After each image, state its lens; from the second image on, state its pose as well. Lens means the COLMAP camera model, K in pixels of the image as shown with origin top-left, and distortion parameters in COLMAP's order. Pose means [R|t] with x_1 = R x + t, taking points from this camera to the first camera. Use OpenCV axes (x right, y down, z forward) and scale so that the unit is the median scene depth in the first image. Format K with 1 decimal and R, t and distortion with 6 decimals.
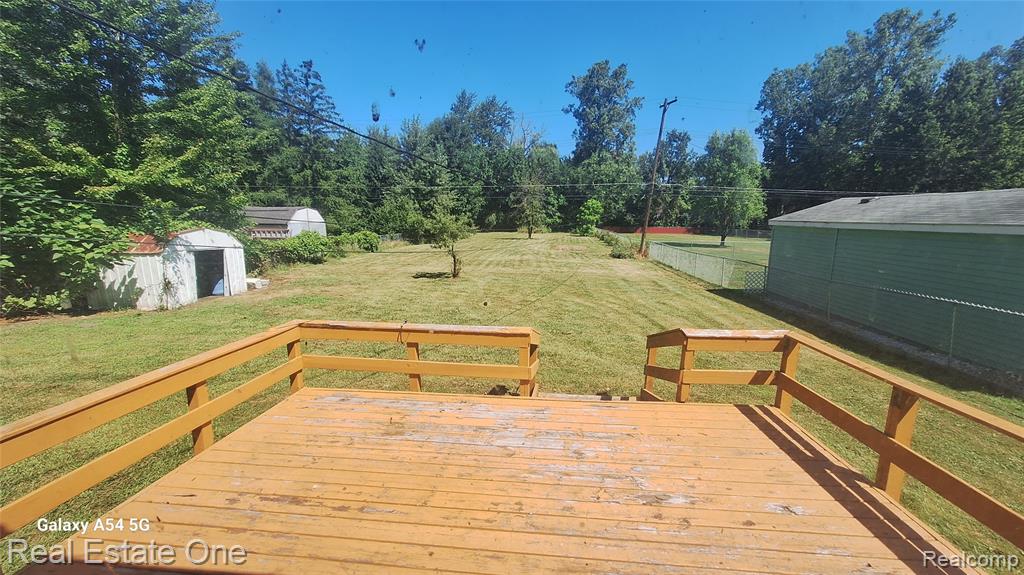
lens RADIAL K [[409.4, 0, 512.3], [0, 409.4, 286.6], [0, 0, 1]] dist [-0.000531, 0.000245]
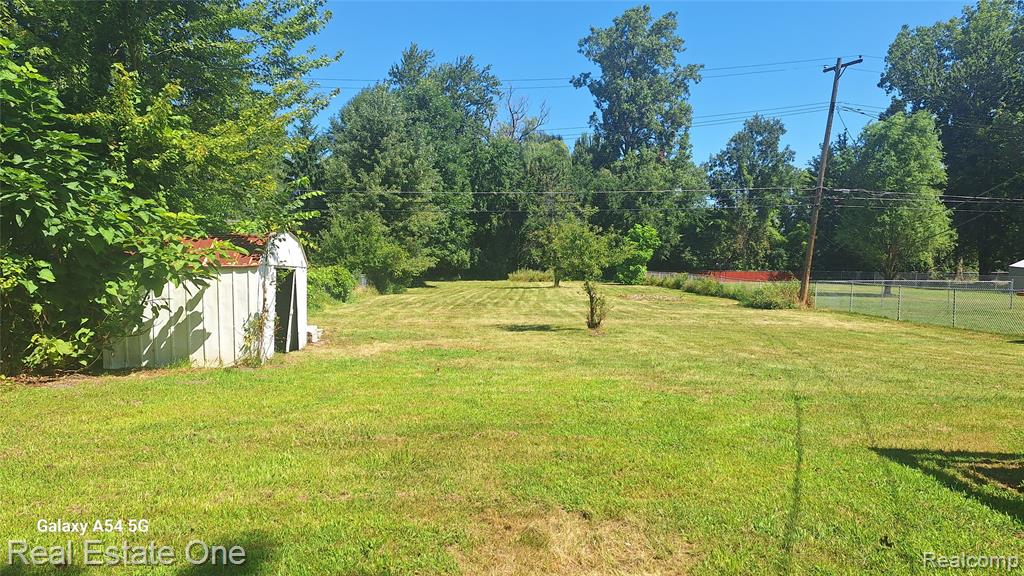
lens RADIAL K [[712.1, 0, 504.2], [0, 712.1, 307.1], [0, 0, 1]] dist [0.026478, -0.007206]
pose [[0.994734, -0.005862, 0.102324, -0.112766], [0.016667, 0.994326, -0.105067, 0.016259], [-0.101128, 0.106219, 0.989187, -0.007914]]
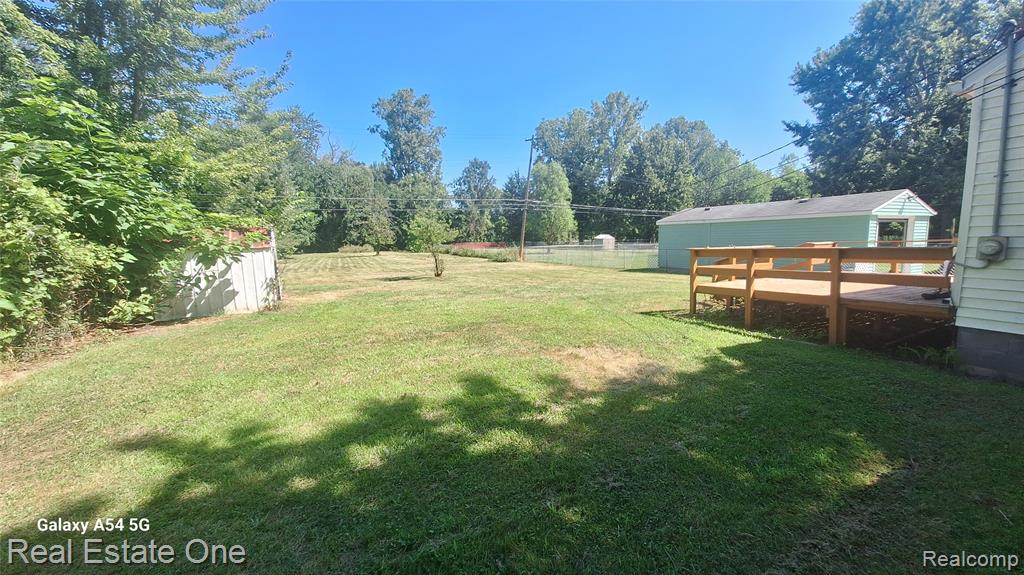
lens RADIAL K [[409.4, 0, 517.0], [0, 409.4, 288.2], [0, 0, 1]] dist [-0.000531, 0.000245]
pose [[0.846074, -0.082340, 0.526667, -0.163416], [0.108800, 0.993874, -0.019399, 0.015997], [-0.521844, 0.073714, 0.849850, -0.012150]]
